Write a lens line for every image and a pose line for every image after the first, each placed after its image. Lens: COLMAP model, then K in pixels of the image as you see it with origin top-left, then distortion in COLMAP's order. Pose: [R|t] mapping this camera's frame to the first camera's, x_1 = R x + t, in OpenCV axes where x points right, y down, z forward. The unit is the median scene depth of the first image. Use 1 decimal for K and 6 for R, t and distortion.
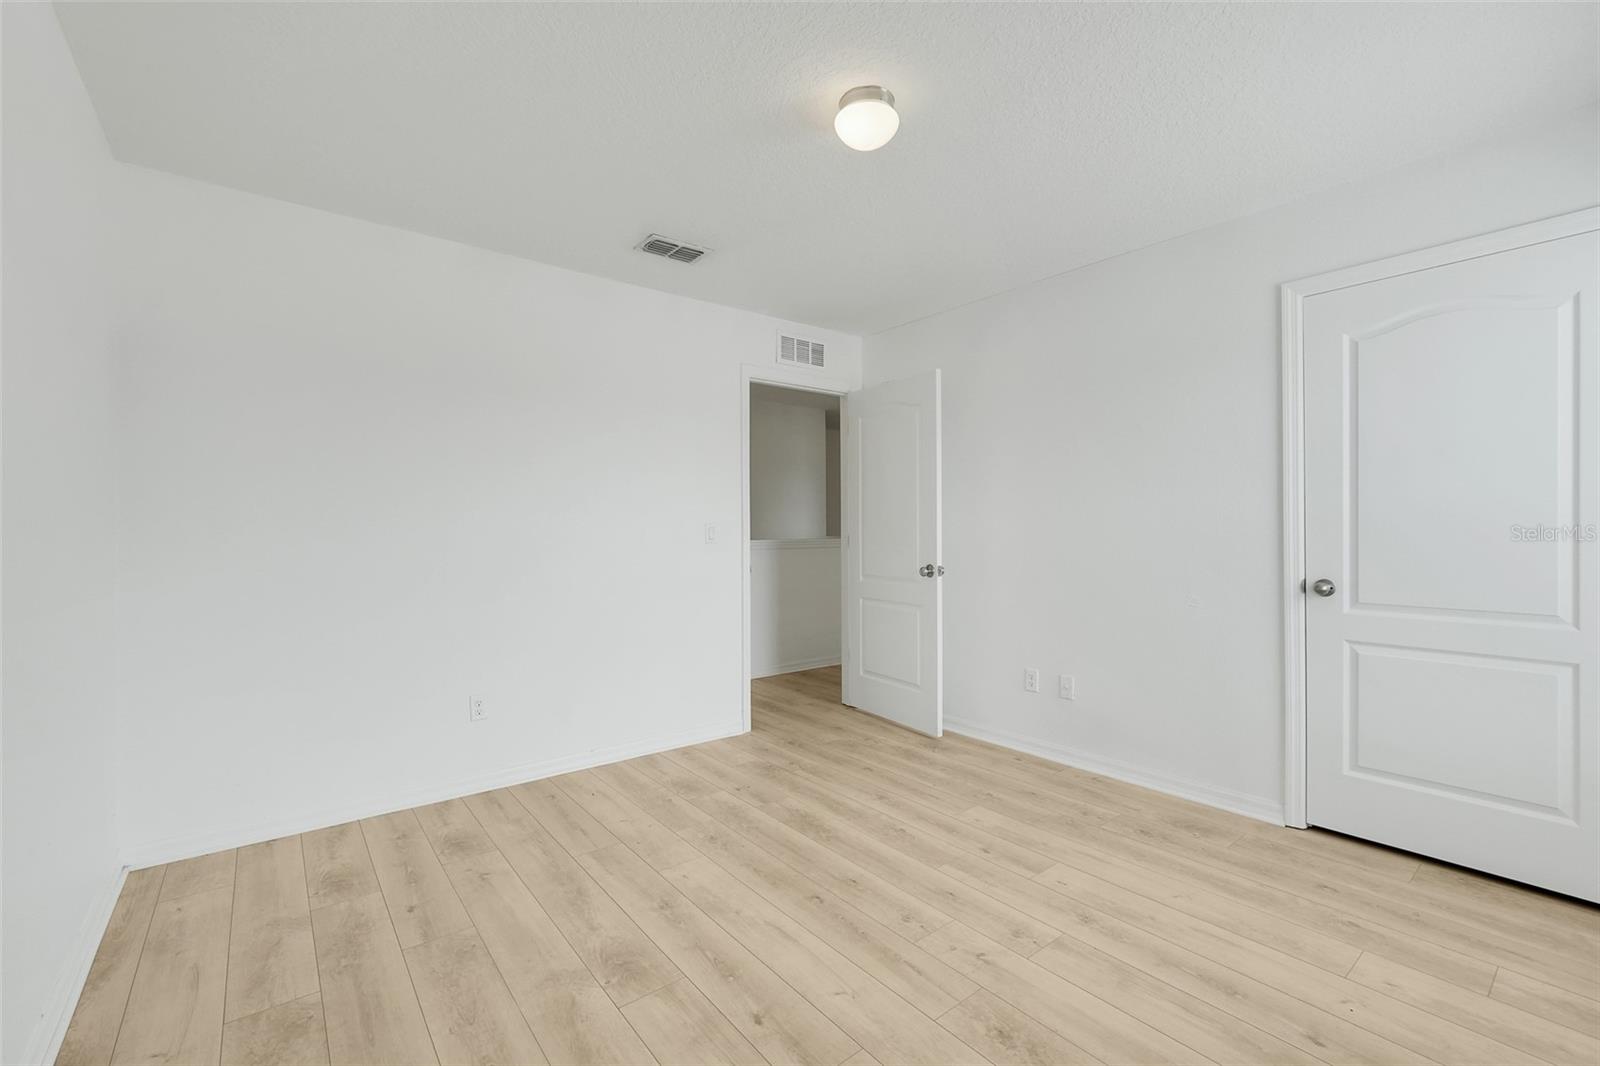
lens RADIAL K [[666.6, 0, 800.5], [0, 666.6, 528.1], [0, 0, 1]] dist [-0.017177, 0.003153]
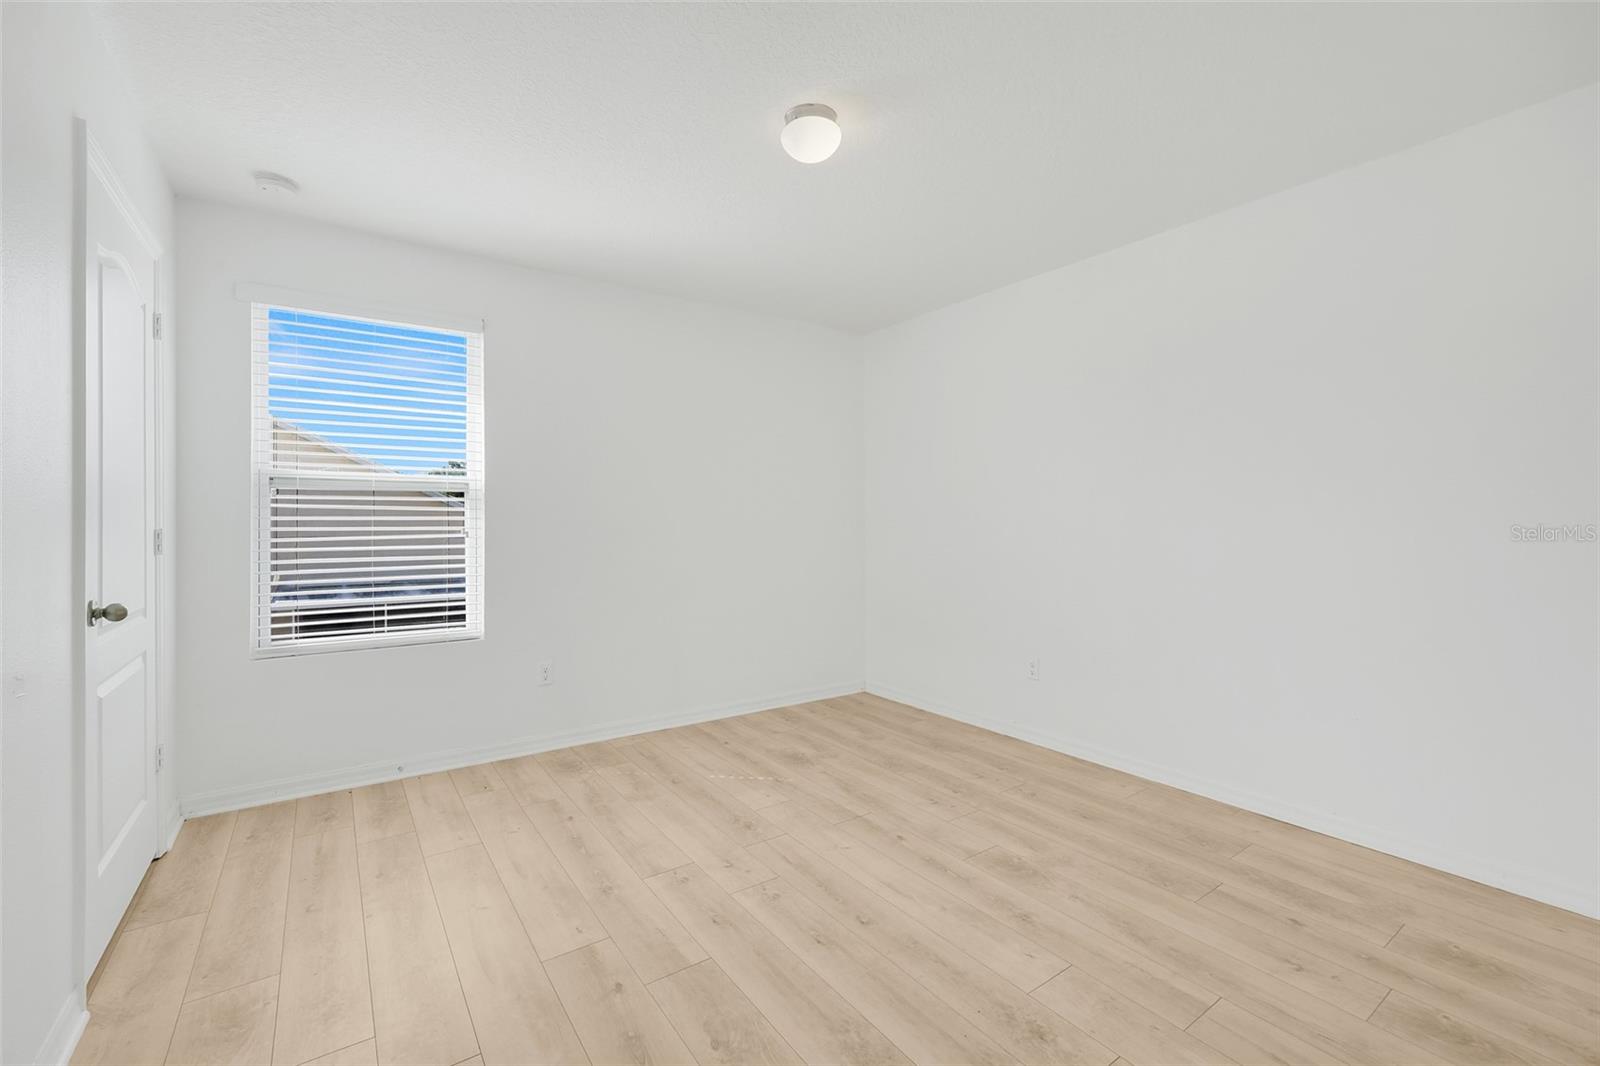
lens RADIAL K [[666.6, 0, 799.2], [0, 666.6, 526.7], [0, 0, 1]] dist [-0.017177, 0.003153]
pose [[-0.998052, 0.004493, 0.062220, 0.057561], [0.005030, 0.999951, 0.008471, 0.003589], [-0.062179, 0.008768, -0.998027, 2.054625]]
